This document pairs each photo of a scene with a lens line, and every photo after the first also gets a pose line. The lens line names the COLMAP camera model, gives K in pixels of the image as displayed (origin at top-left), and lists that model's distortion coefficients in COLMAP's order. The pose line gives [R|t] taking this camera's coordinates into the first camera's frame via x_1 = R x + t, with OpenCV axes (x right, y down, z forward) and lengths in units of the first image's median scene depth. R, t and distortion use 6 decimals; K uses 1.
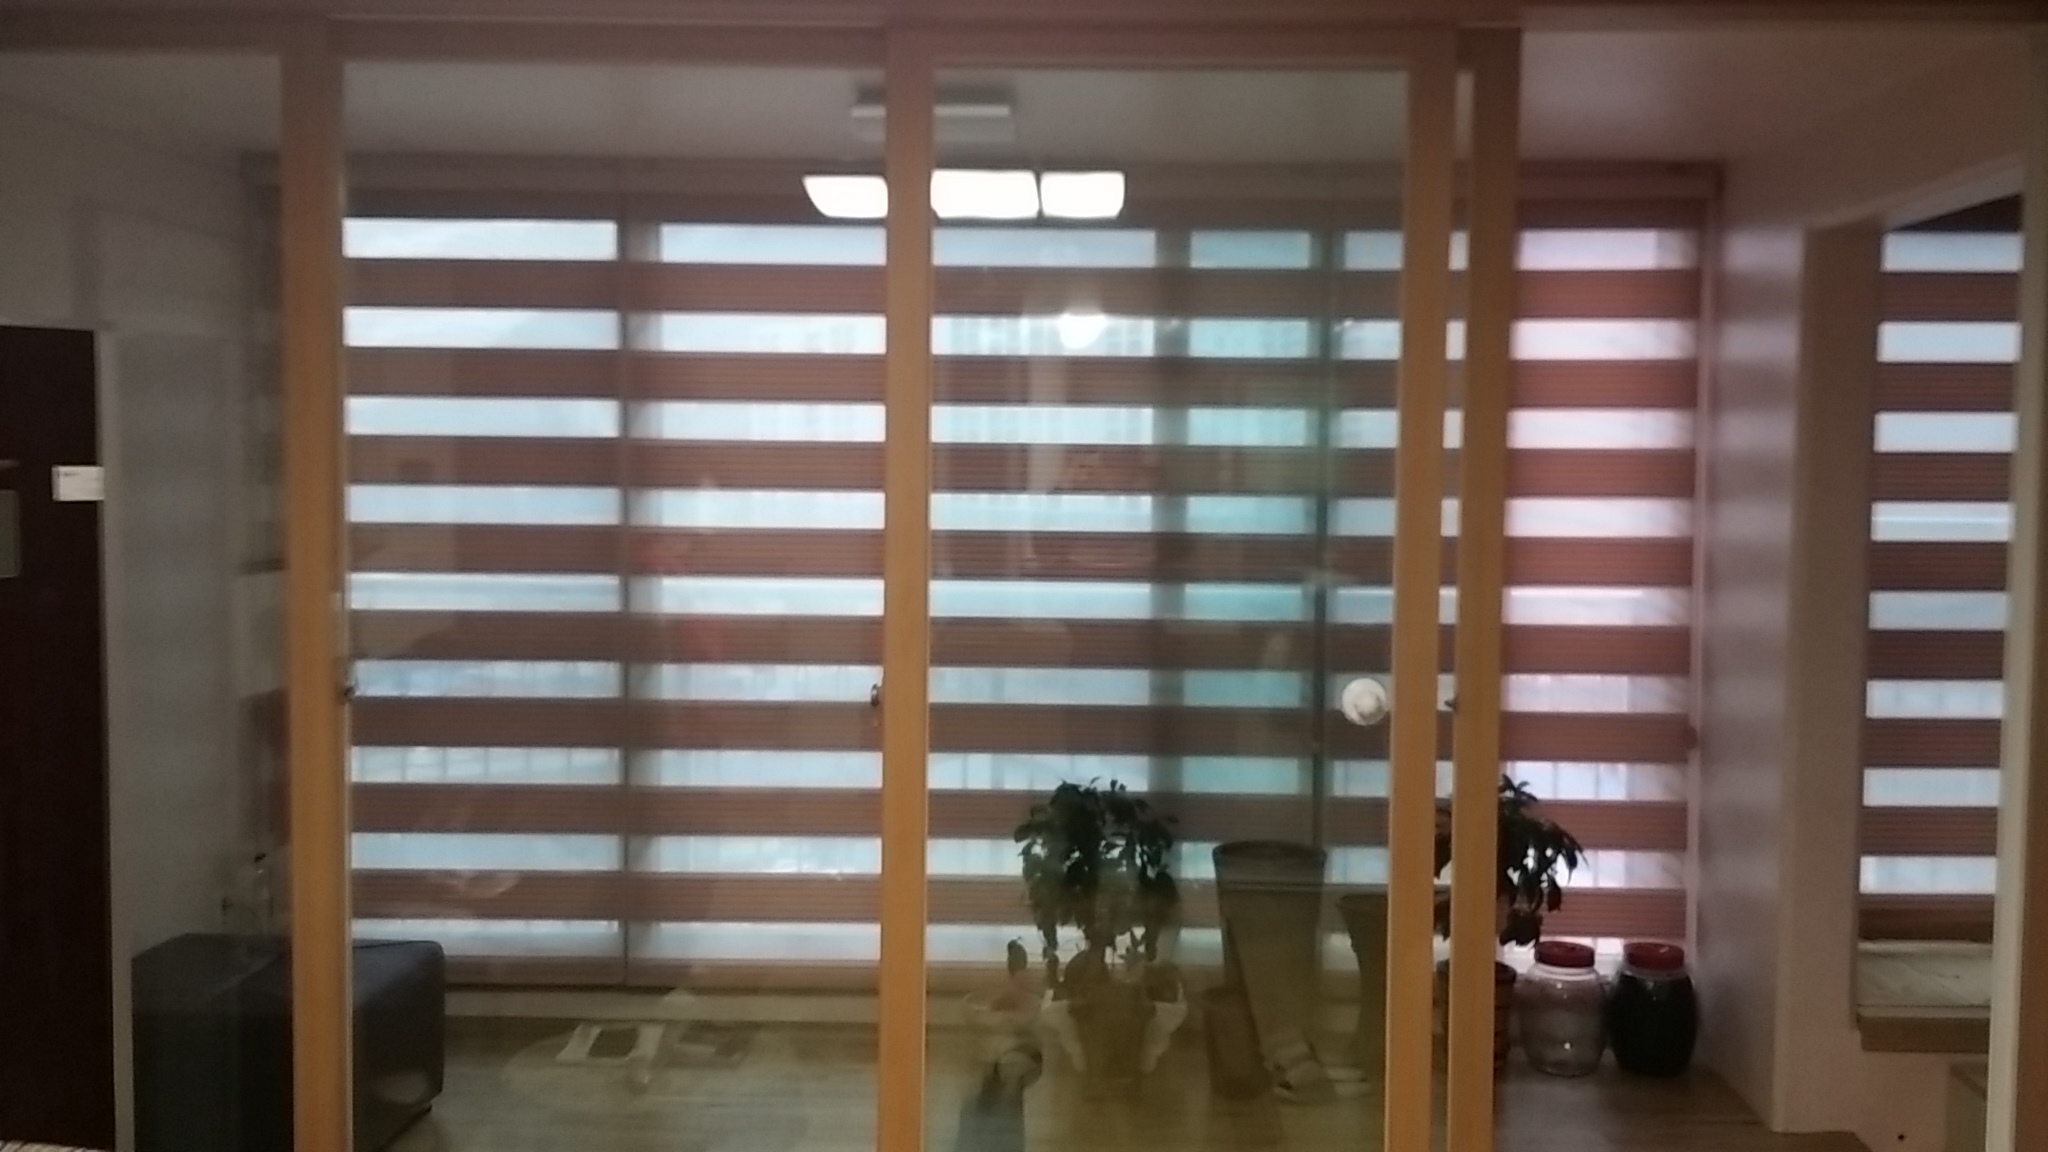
lens RADIAL K [[1863.6, 0, 1024.1], [0, 1863.6, 590.9], [0, 0, 1]] dist [0.092977, 0.000659]
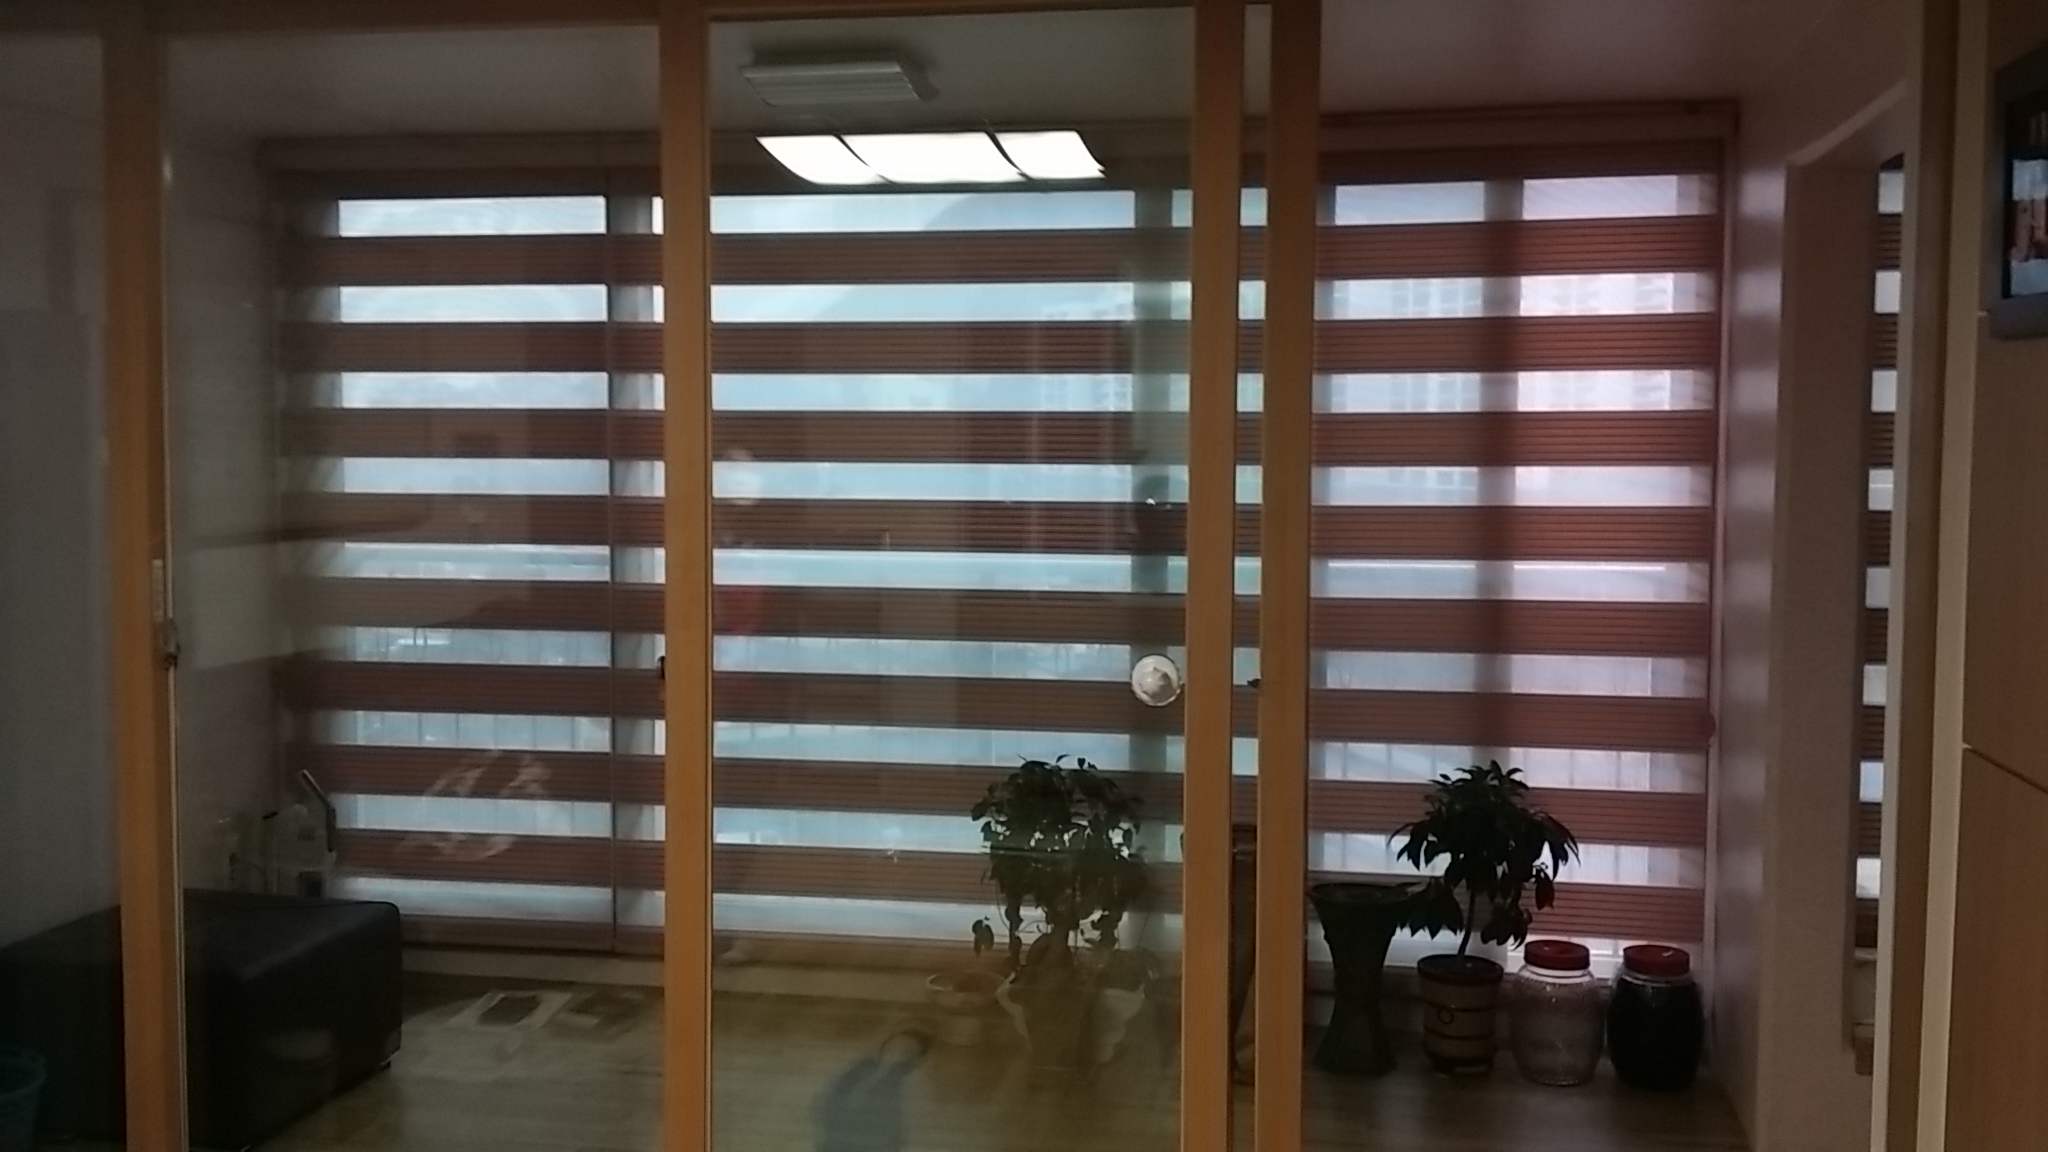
lens RADIAL K [[1945.5, 0, 1024.0], [0, 1945.5, 576.0], [0, 0, 1]] dist [0.097845, -0.000418]
pose [[0.986282, 0.004893, -0.164998, 0.186298], [-0.004211, 0.999981, 0.004481, 0.002304], [0.165017, -0.003725, 0.986284, -0.003686]]
